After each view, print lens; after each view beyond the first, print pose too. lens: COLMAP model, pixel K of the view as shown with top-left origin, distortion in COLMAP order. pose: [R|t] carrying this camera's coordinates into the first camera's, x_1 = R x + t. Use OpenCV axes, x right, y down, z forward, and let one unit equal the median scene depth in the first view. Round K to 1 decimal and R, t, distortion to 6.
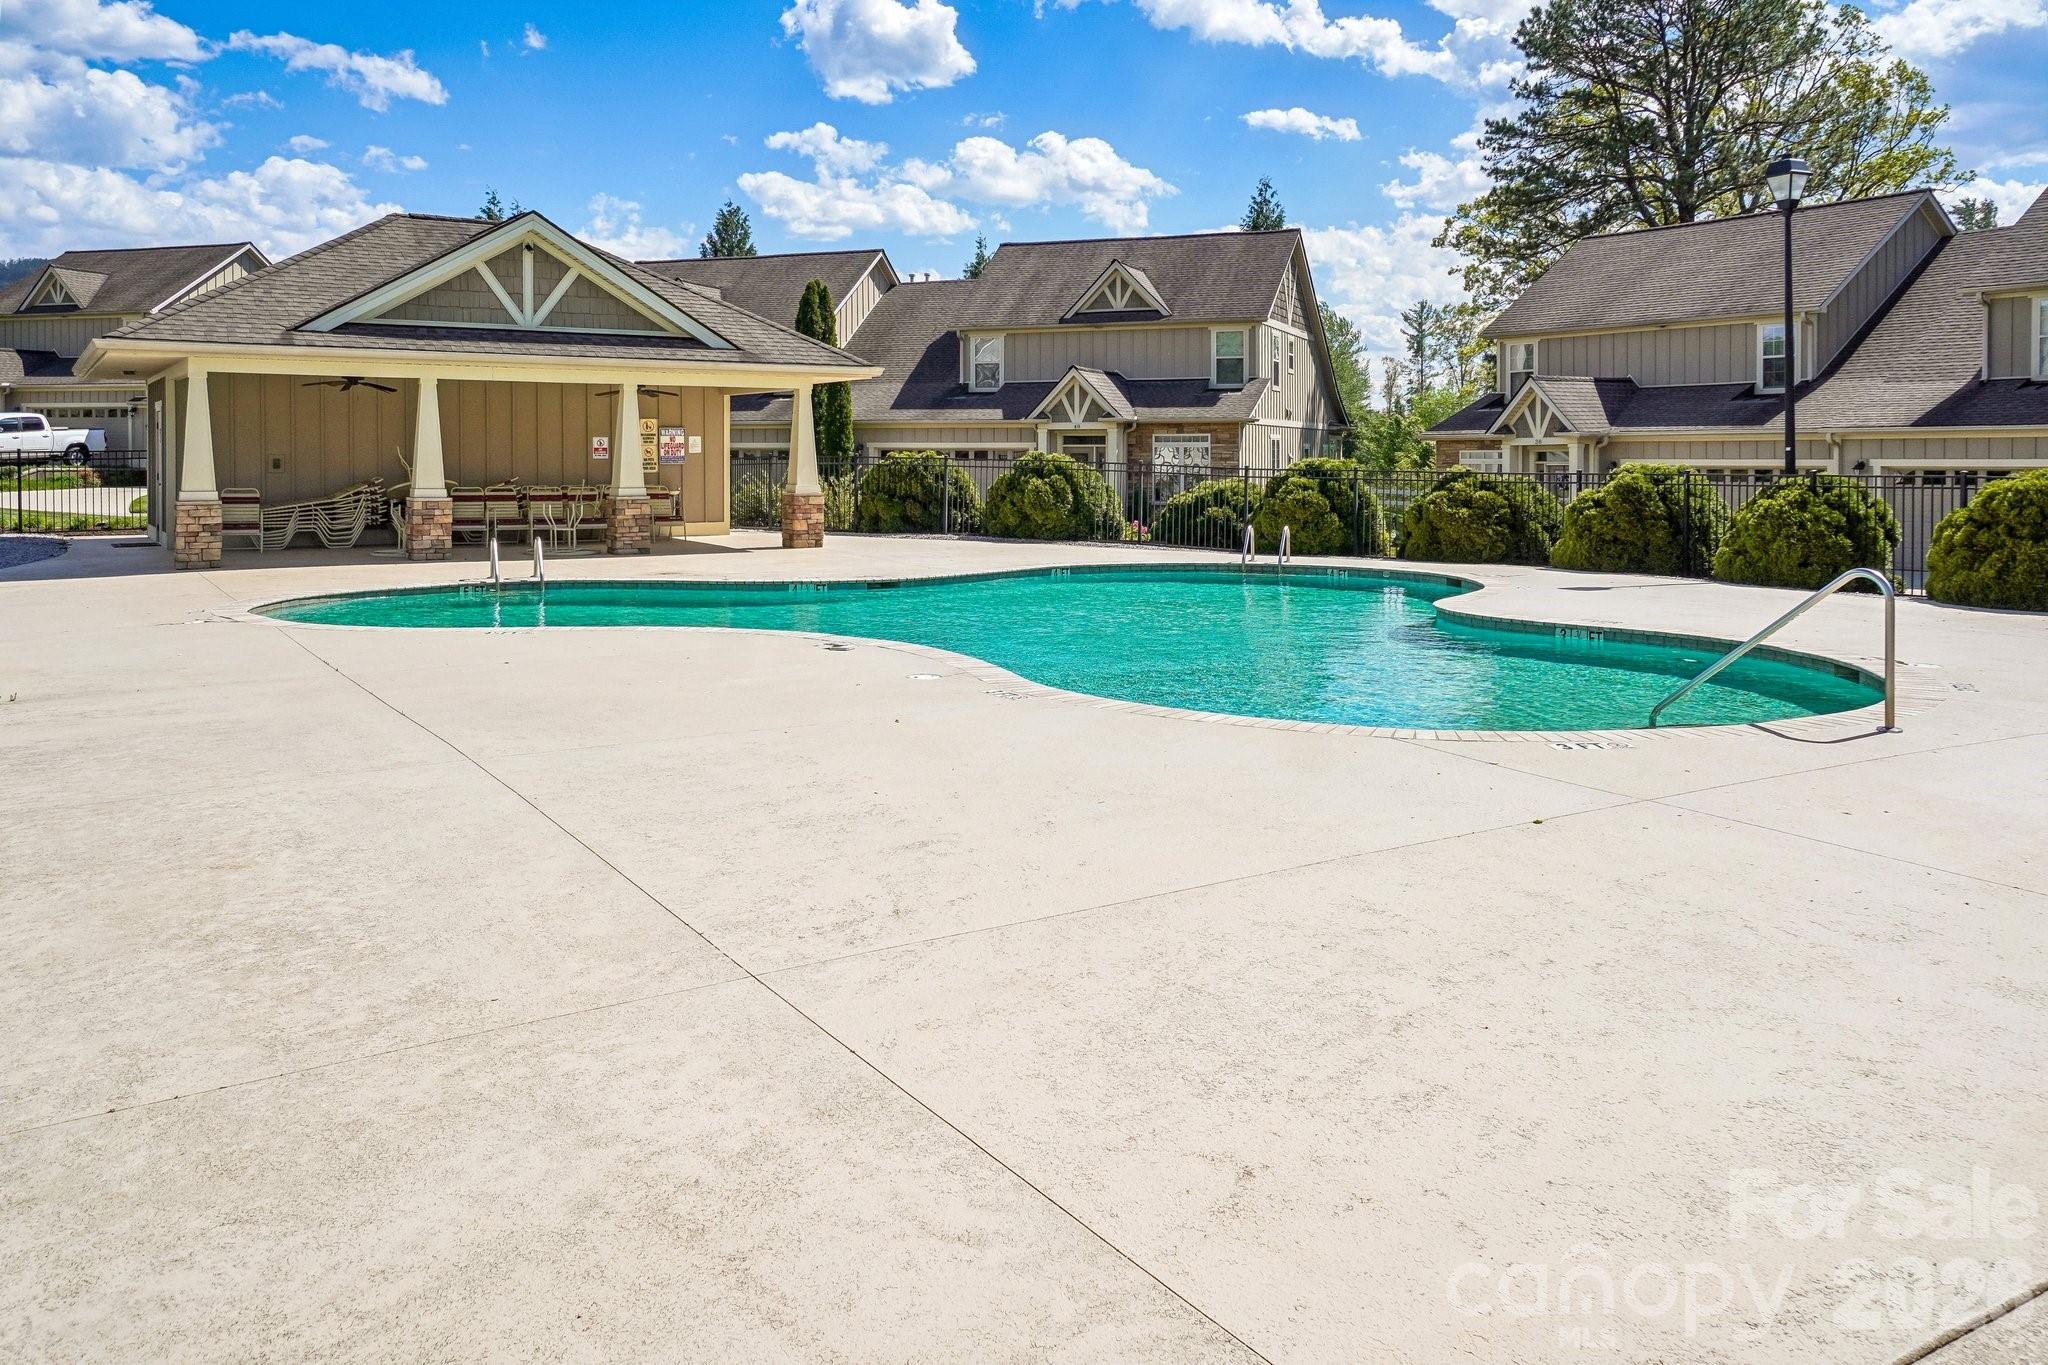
lens RADIAL K [[1596.4, 0, 1024.0], [0, 1596.4, 682.5], [0, 0, 1]] dist [0.002569, 0.001255]
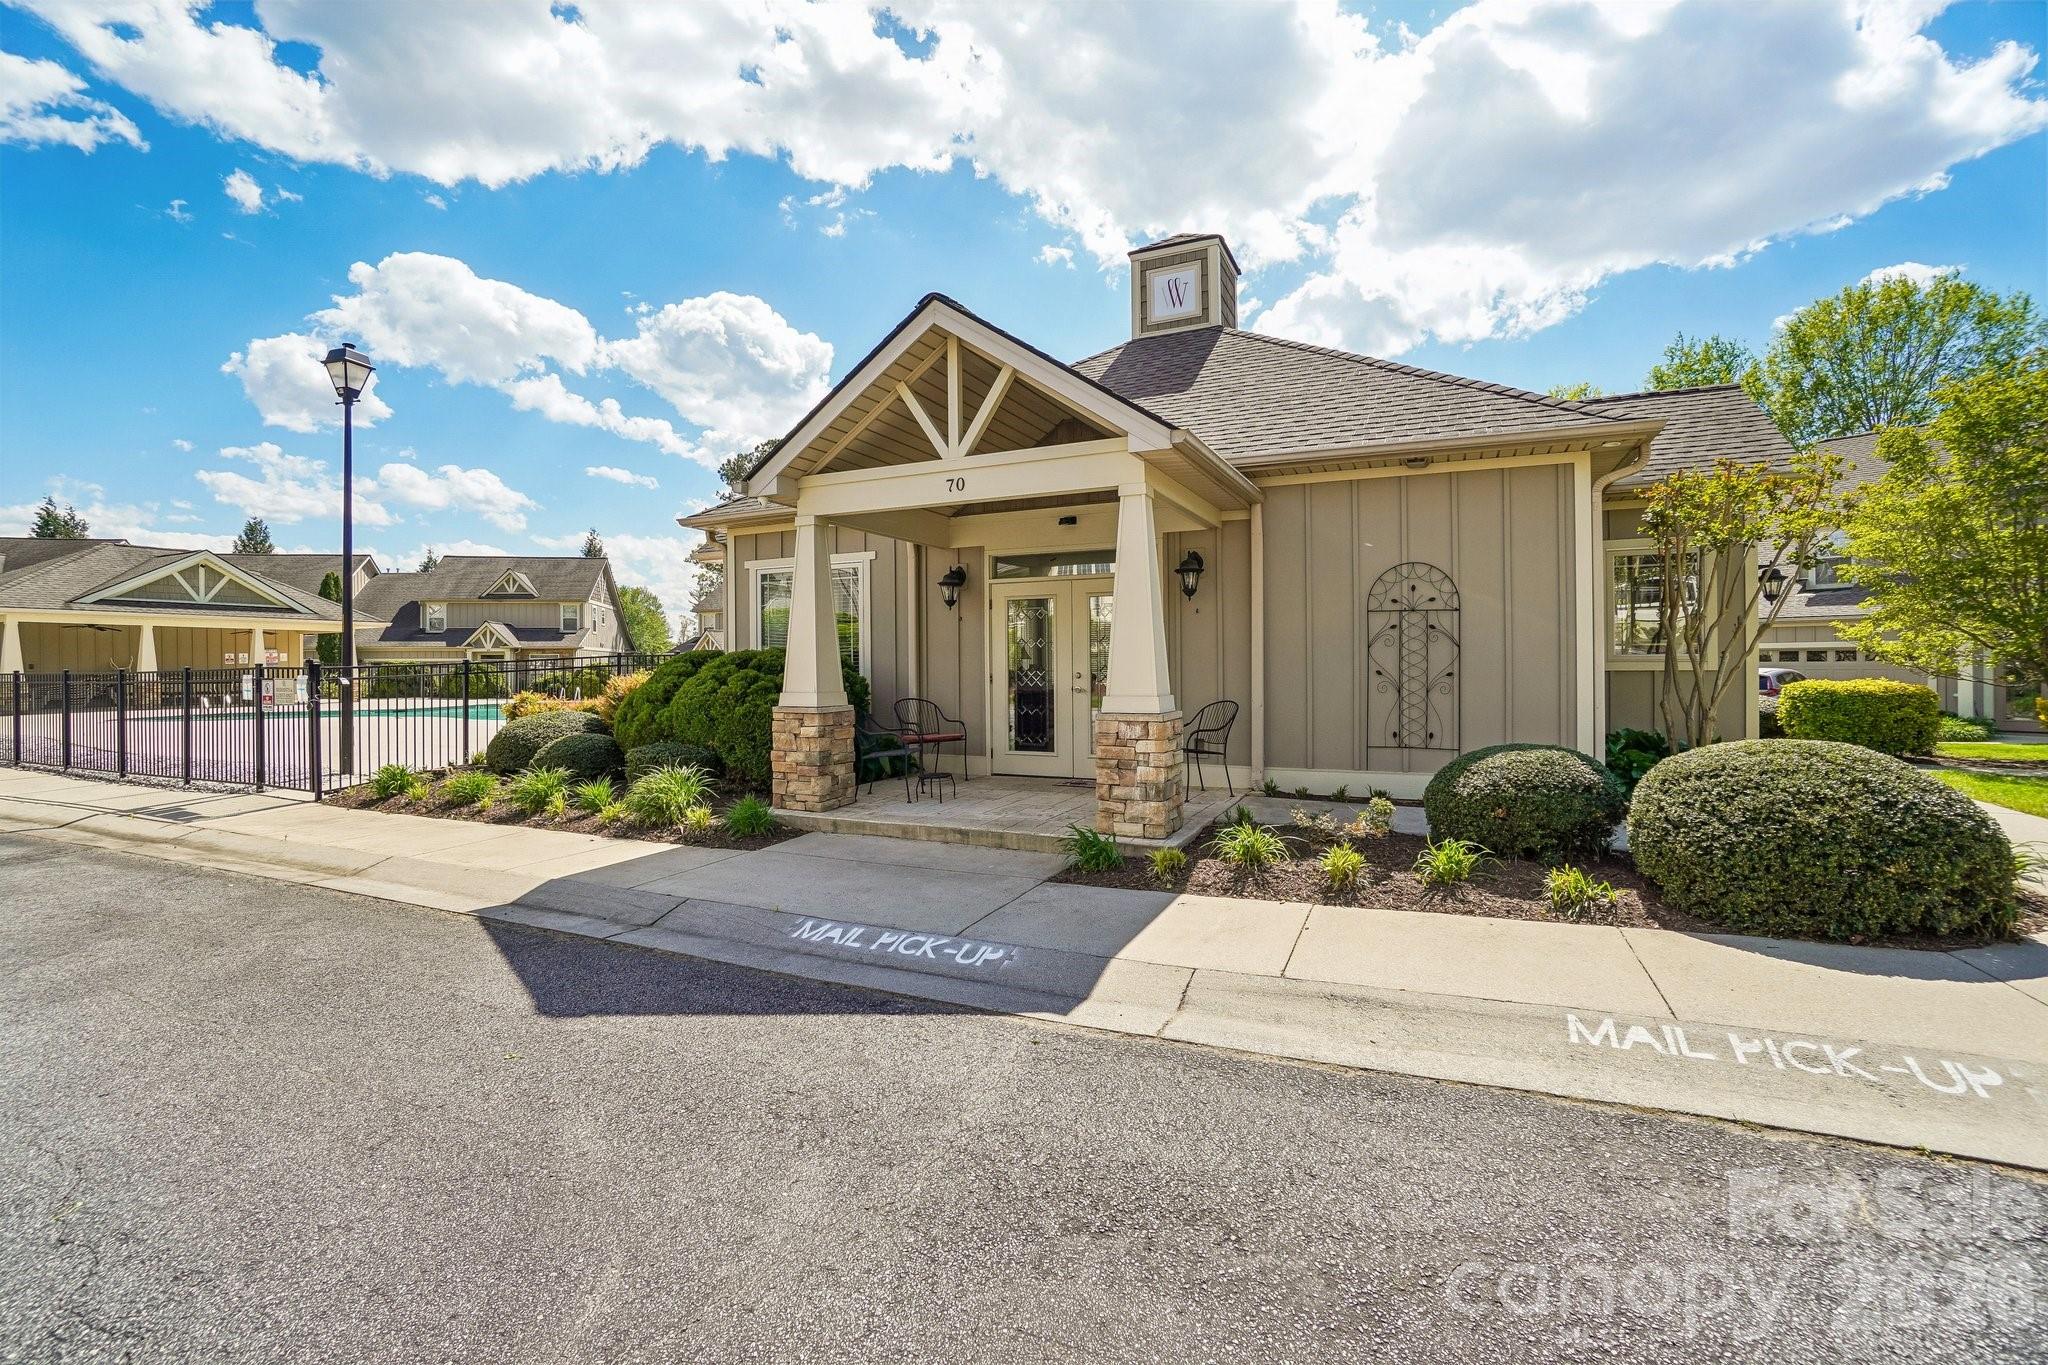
lens RADIAL K [[926.2, 0, 1013.0], [0, 926.2, 673.1], [0, 0, 1]] dist [-0.035534, 0.000475]
pose [[0.844891, -0.011820, 0.534807, -0.025425], [0.084302, 0.990205, -0.111294, 0.050076], [-0.528254, 0.139117, 0.837612, -0.297683]]
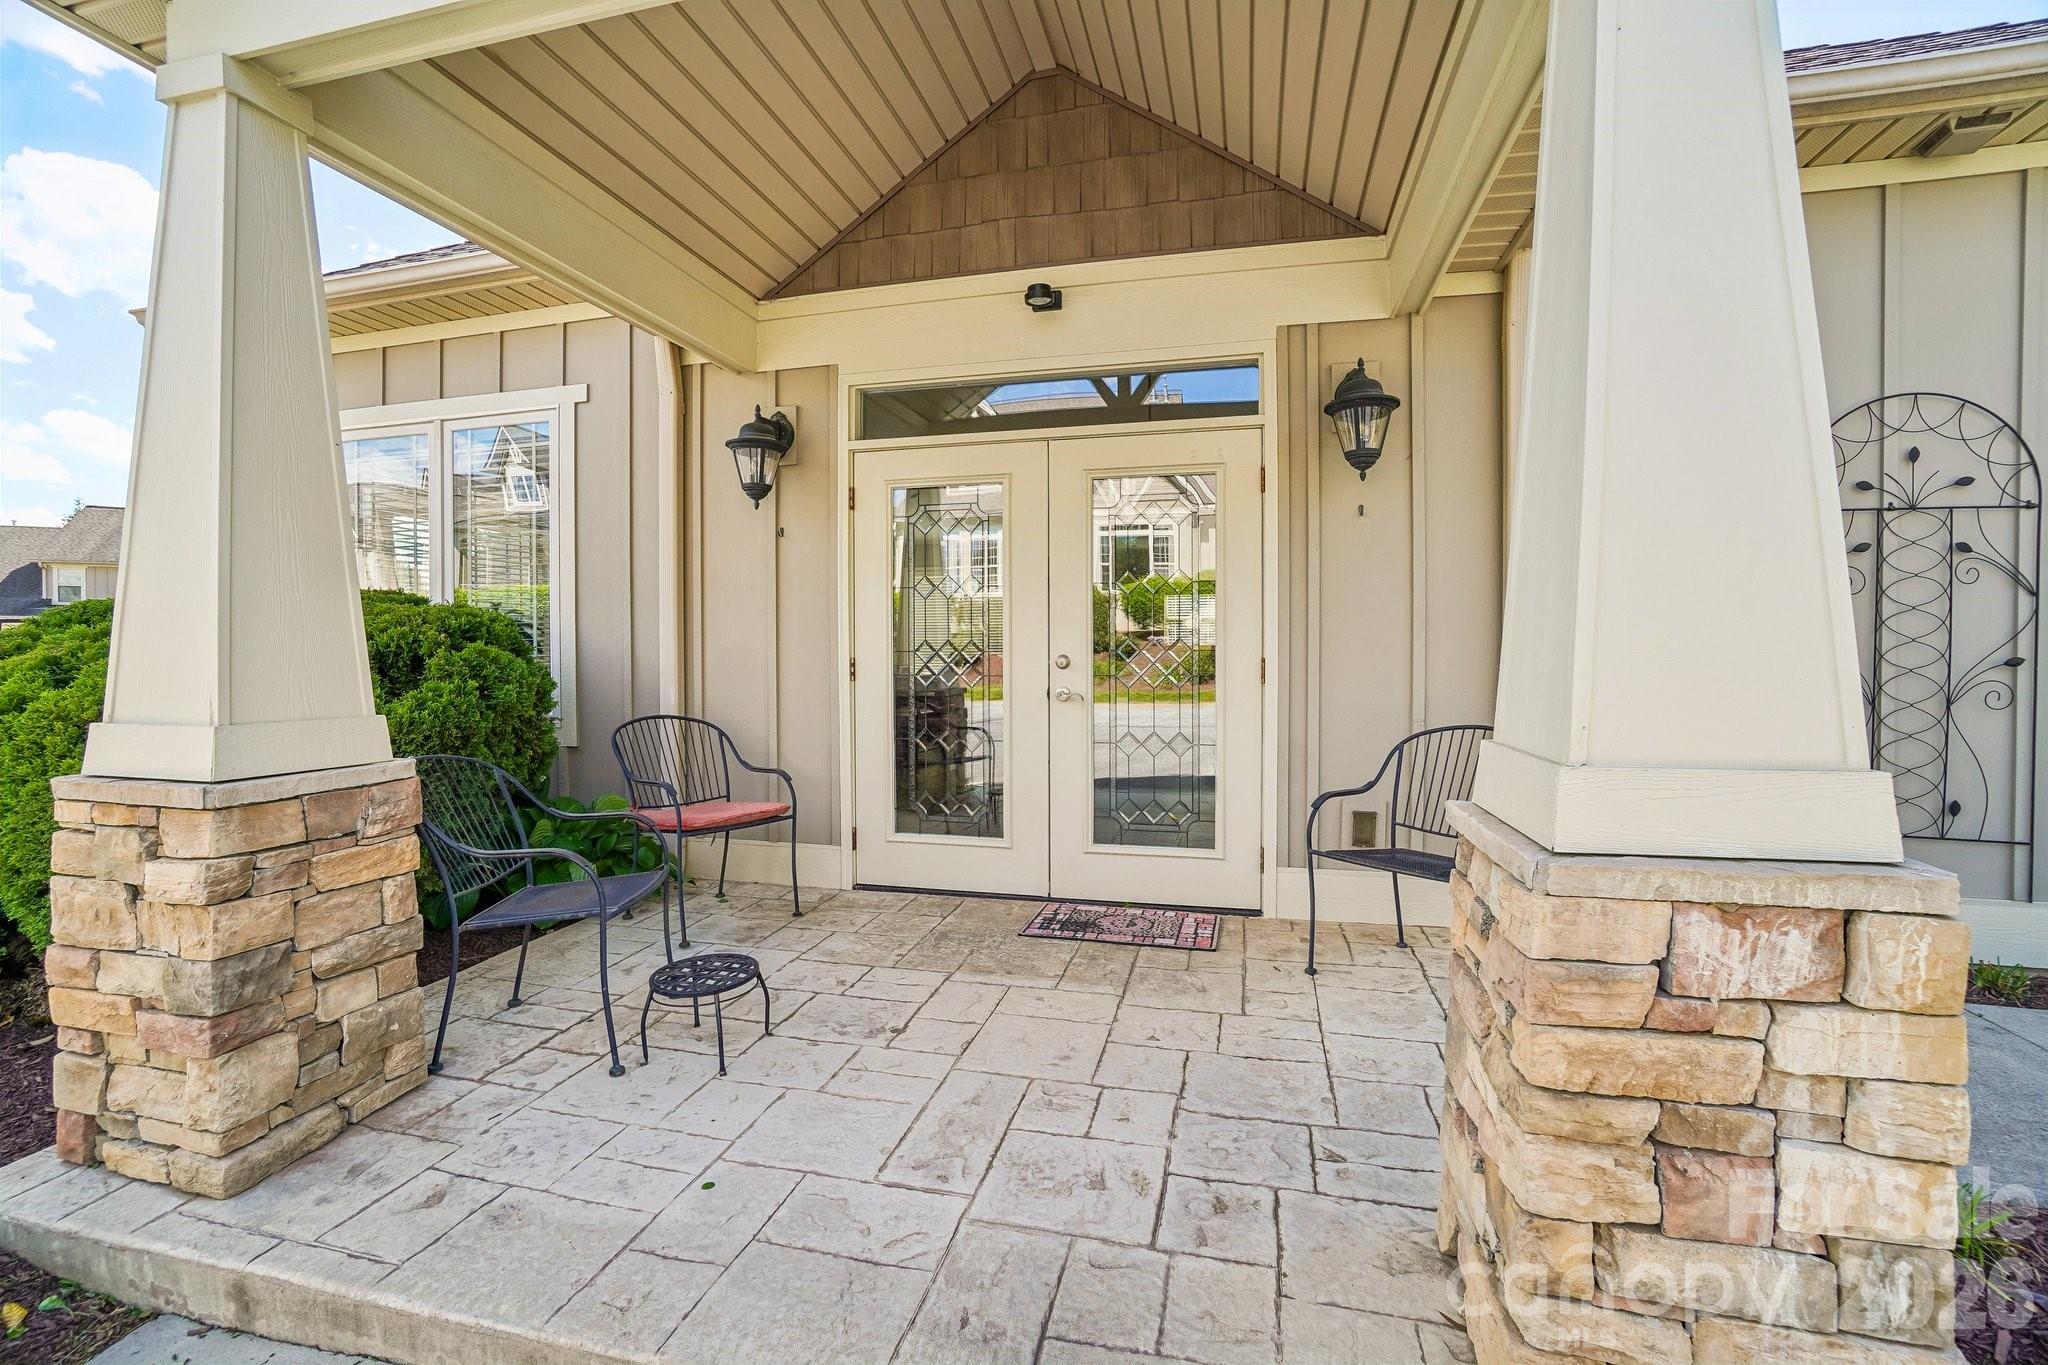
lens RADIAL K [[926.2, 0, 1013.0], [0, 926.2, 673.1], [0, 0, 1]] dist [-0.035534, 0.000475]
pose [[0.724266, -0.017445, 0.689300, 0.041684], [0.100763, 0.991626, -0.080778, 0.034465], [-0.682119, 0.127960, 0.719958, -0.176420]]
